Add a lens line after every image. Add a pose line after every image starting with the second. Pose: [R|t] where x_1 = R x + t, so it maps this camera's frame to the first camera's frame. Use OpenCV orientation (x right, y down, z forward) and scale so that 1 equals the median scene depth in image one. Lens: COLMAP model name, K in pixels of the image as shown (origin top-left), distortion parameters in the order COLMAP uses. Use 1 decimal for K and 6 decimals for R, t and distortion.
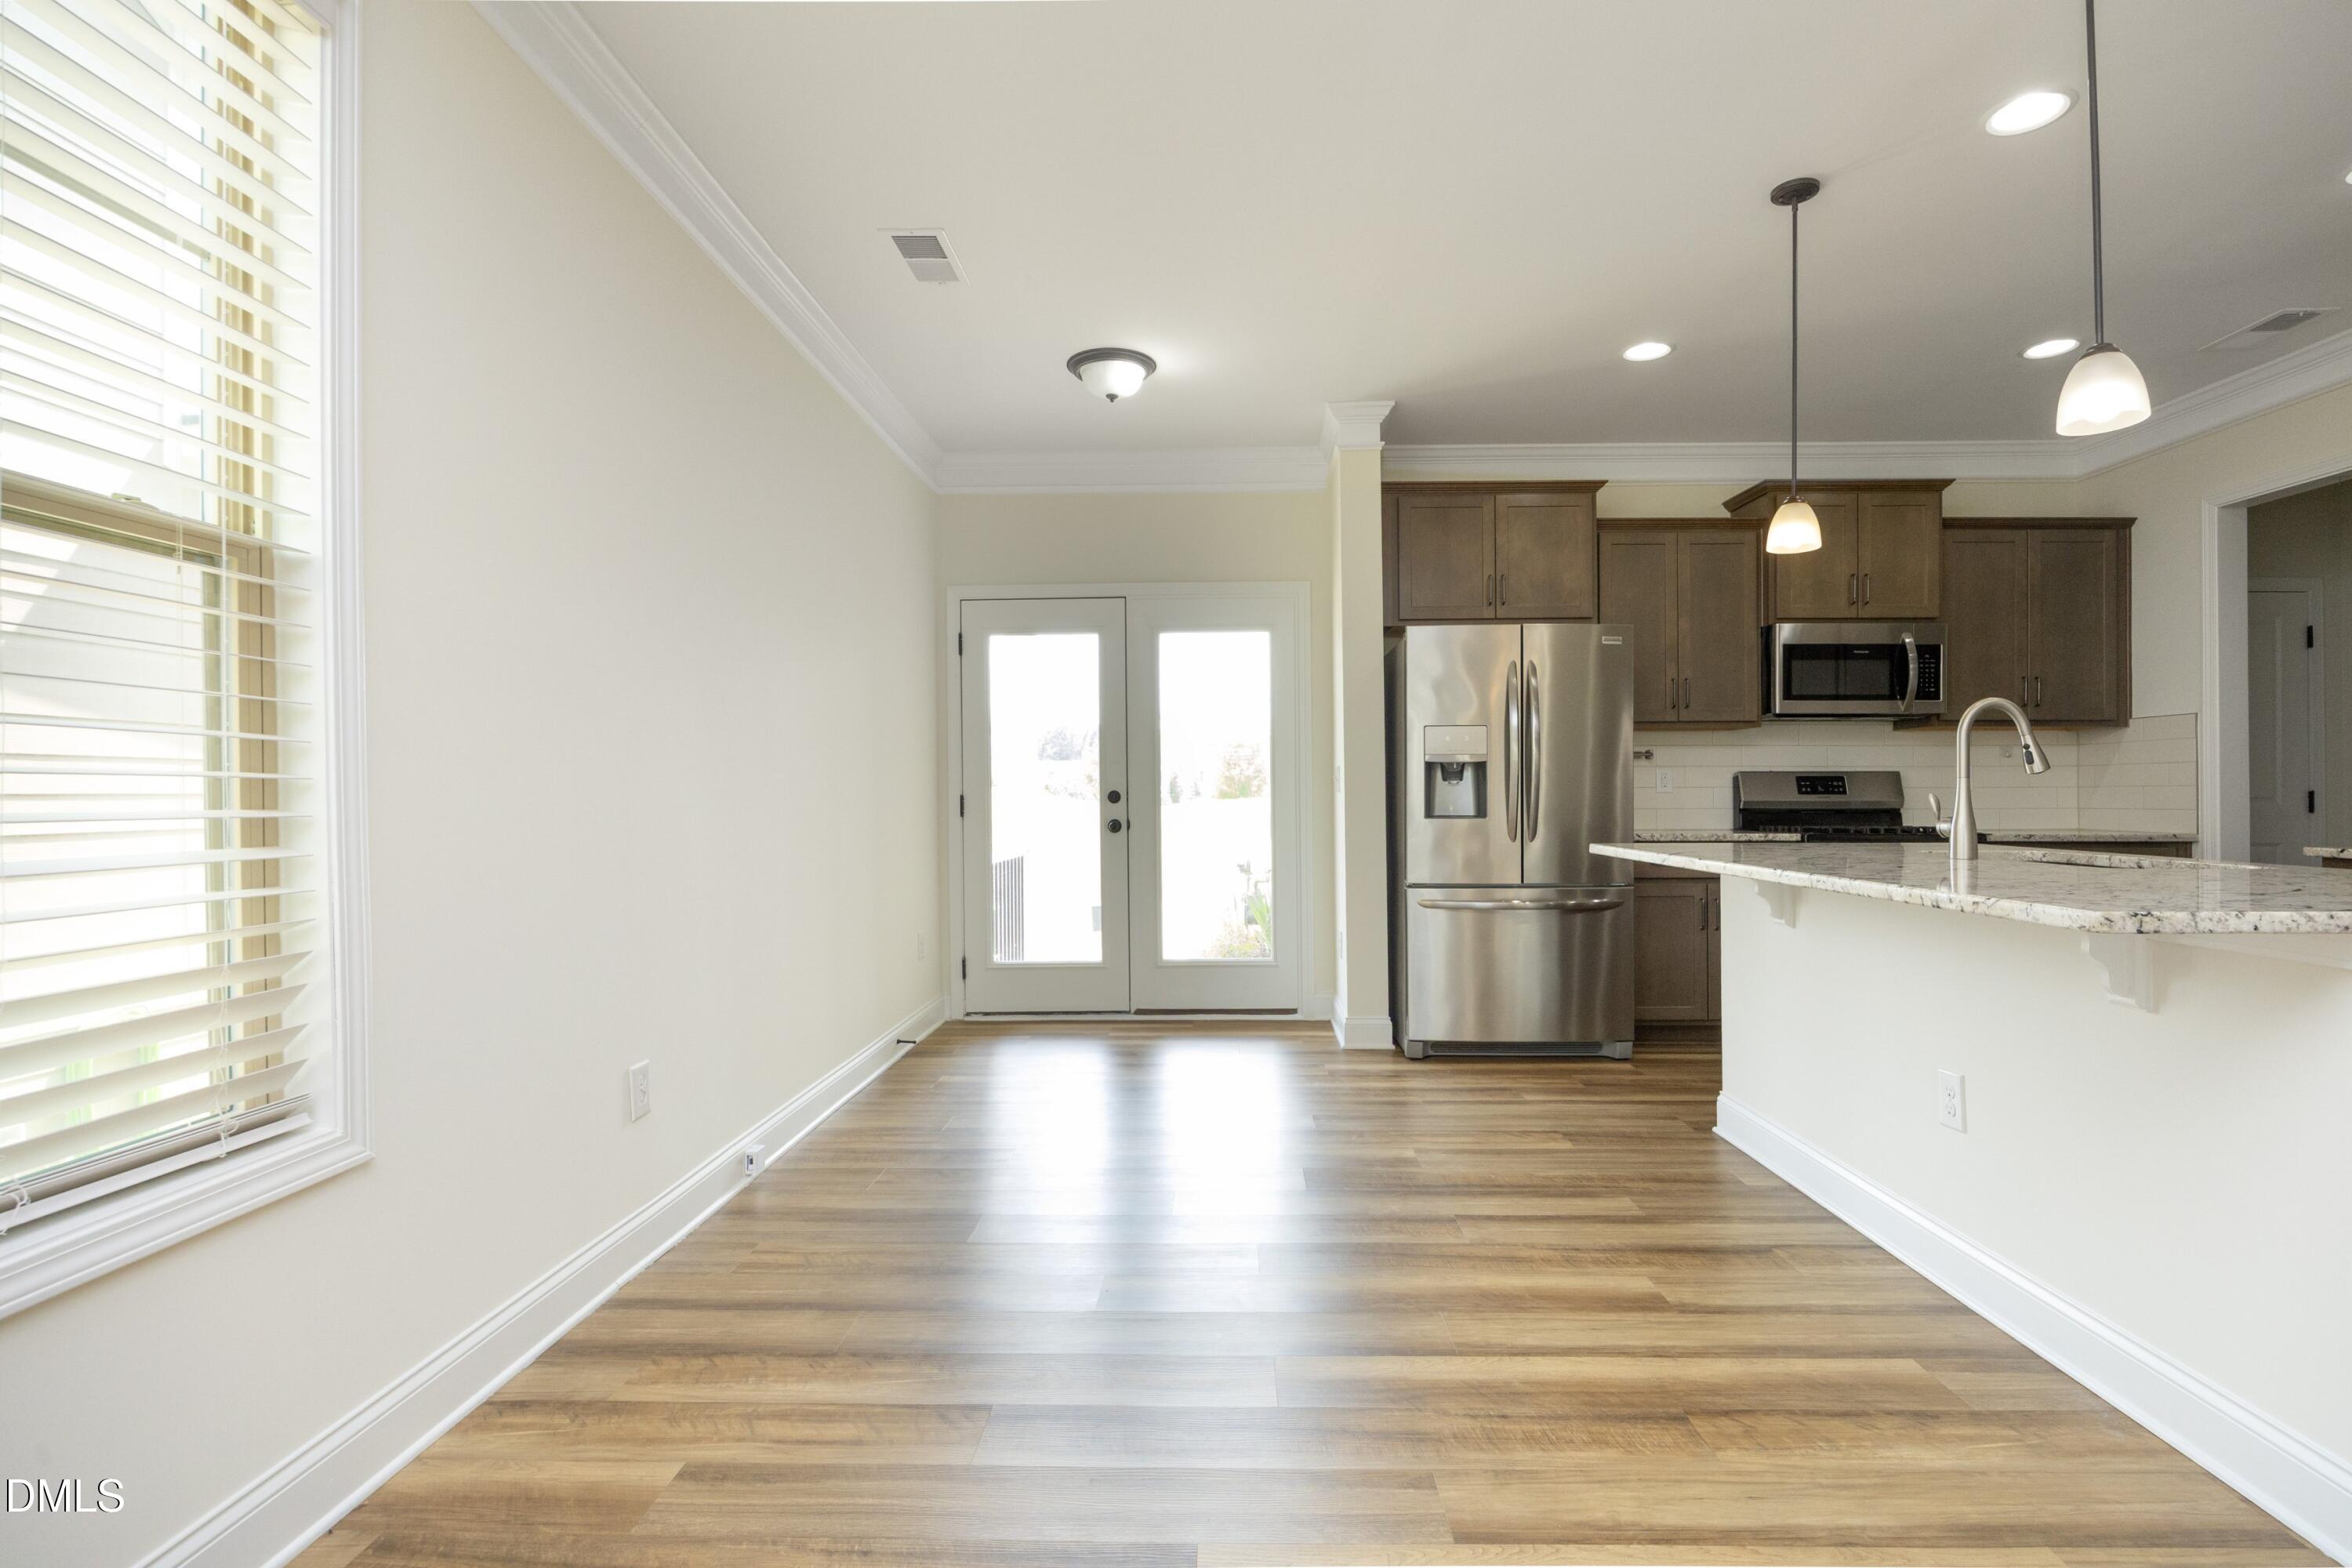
lens RADIAL K [[1005.0, 0, 1176.0], [0, 1005.0, 784.0], [0, 0, 1]] dist [0.006811, -0.000286]
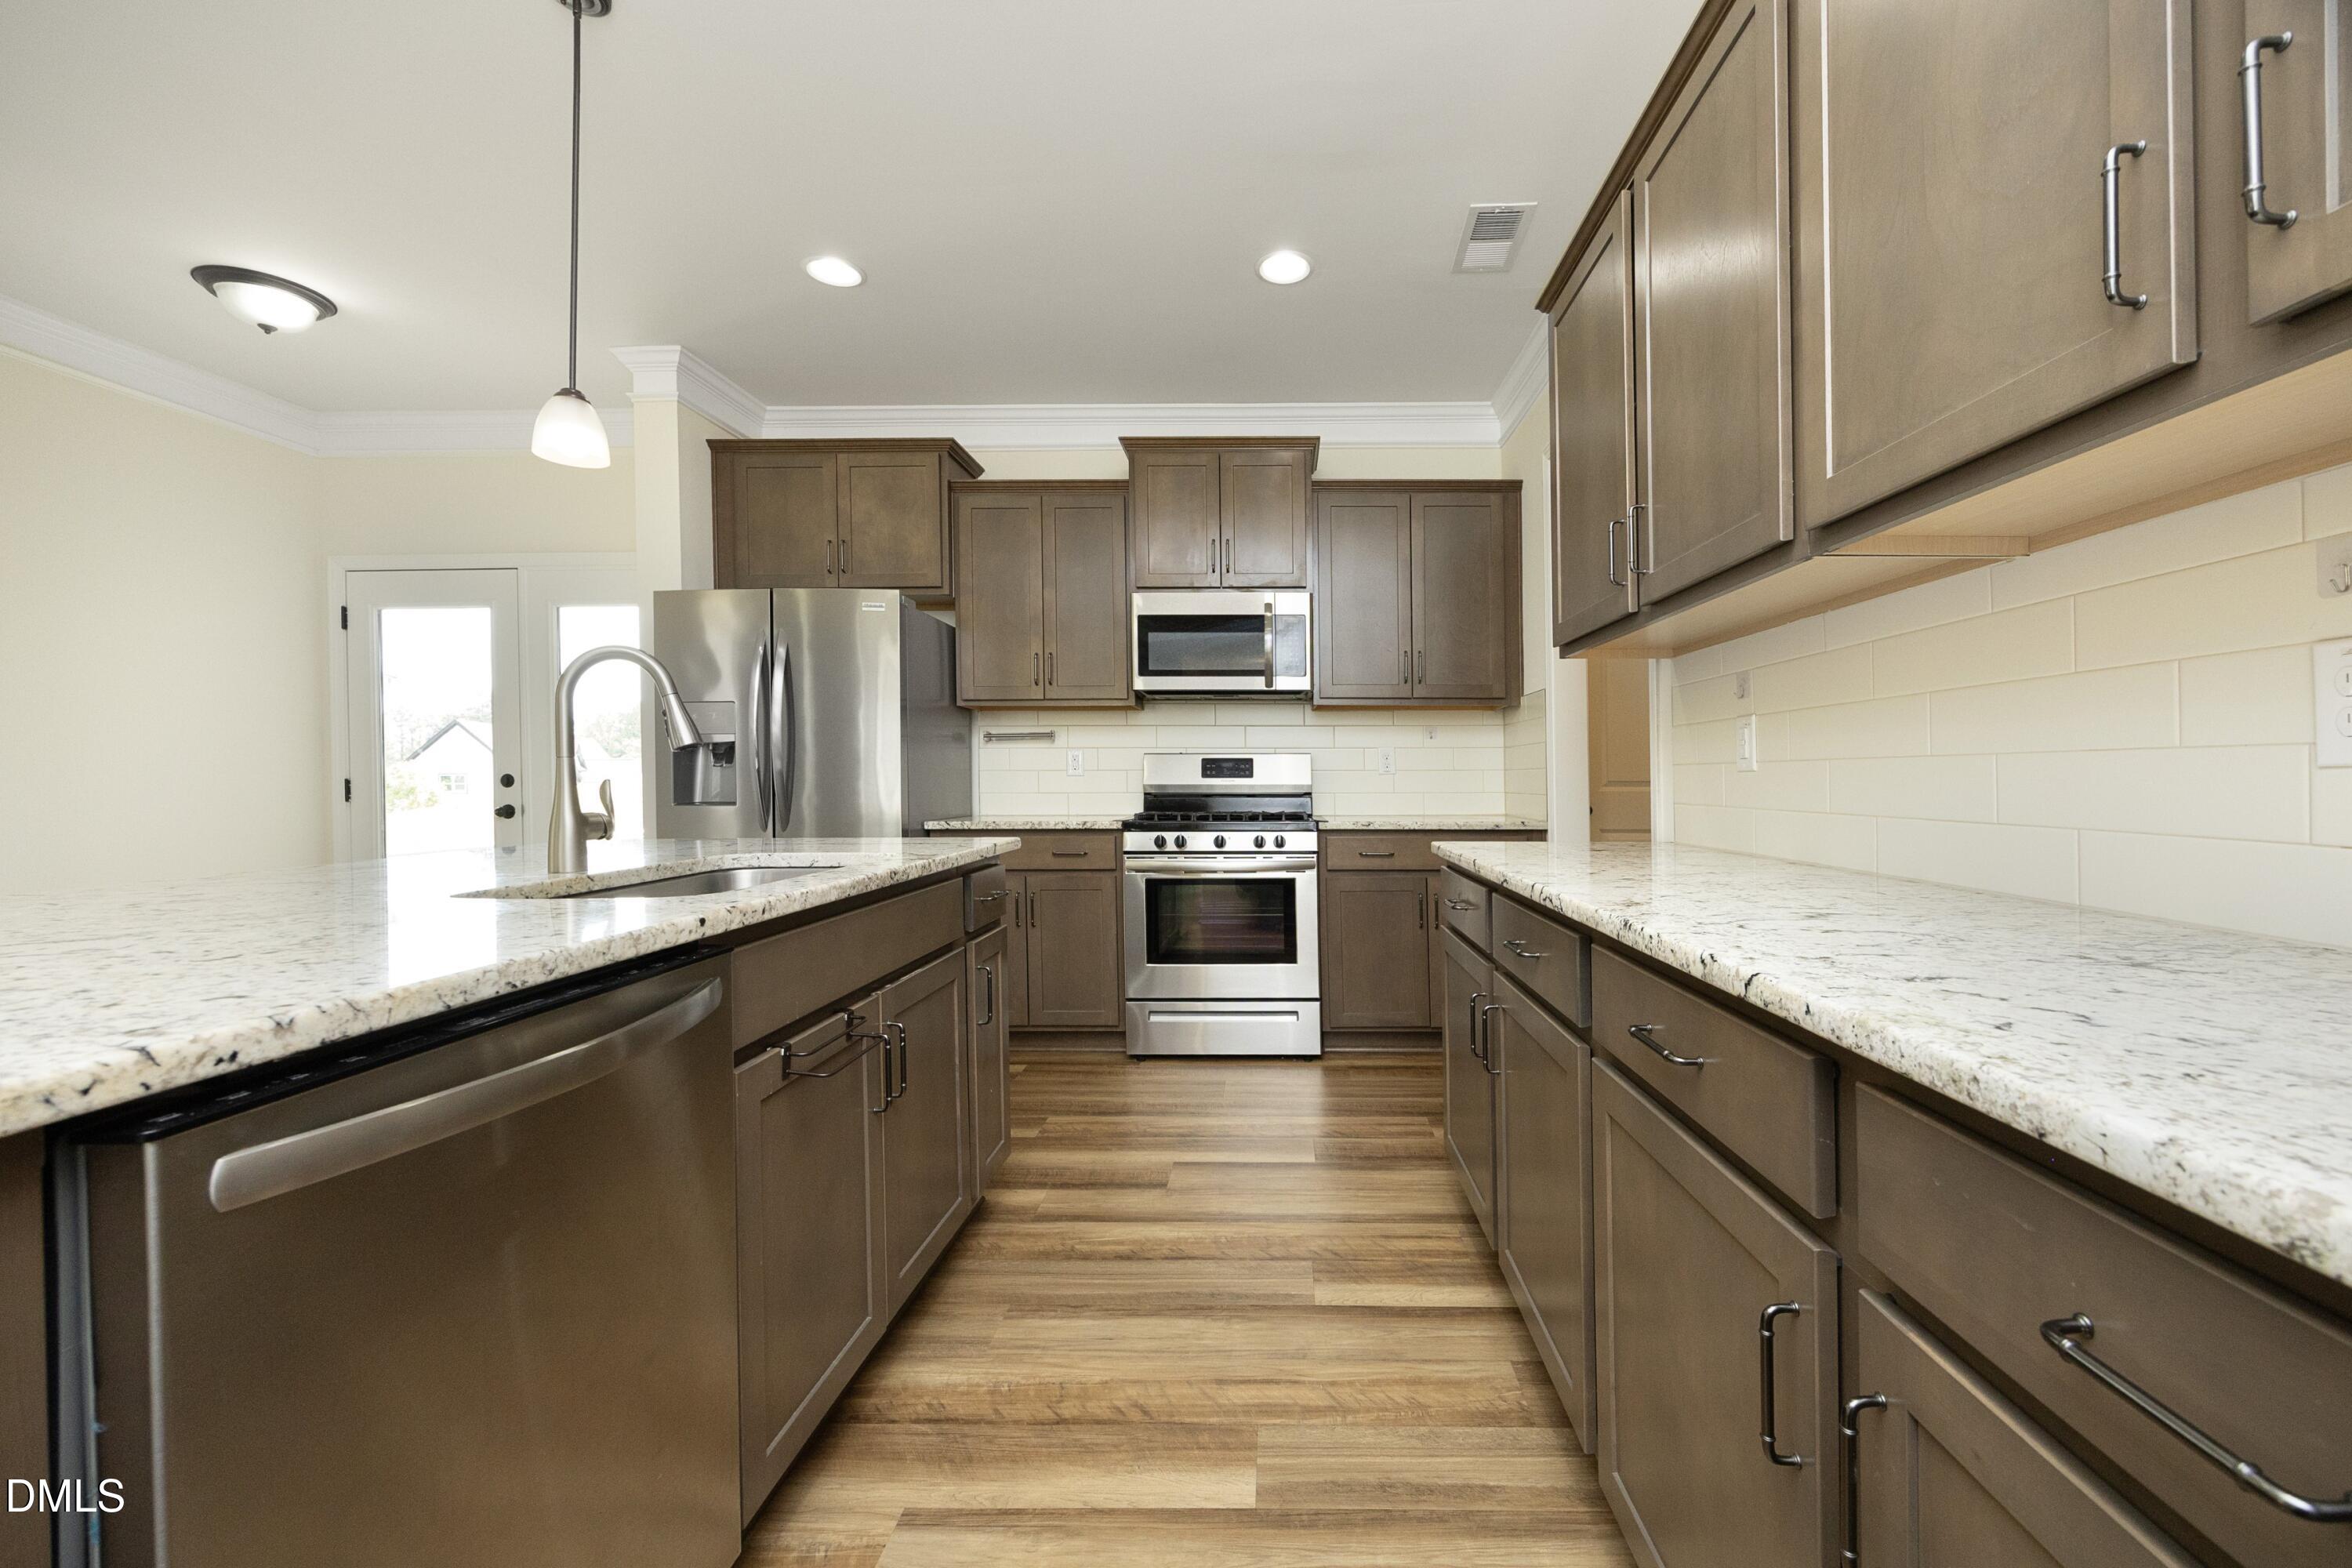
lens RADIAL K [[887.5, 0, 1176.0], [0, 887.5, 784.0], [0, 0, 1]] dist [0.000032, -0.000023]
pose [[0.999992, 0.000159, 0.004054, 0.661039], [-0.000236, 0.999818, 0.019088, 0.000902], [-0.004051, -0.019088, 0.999810, 0.188485]]
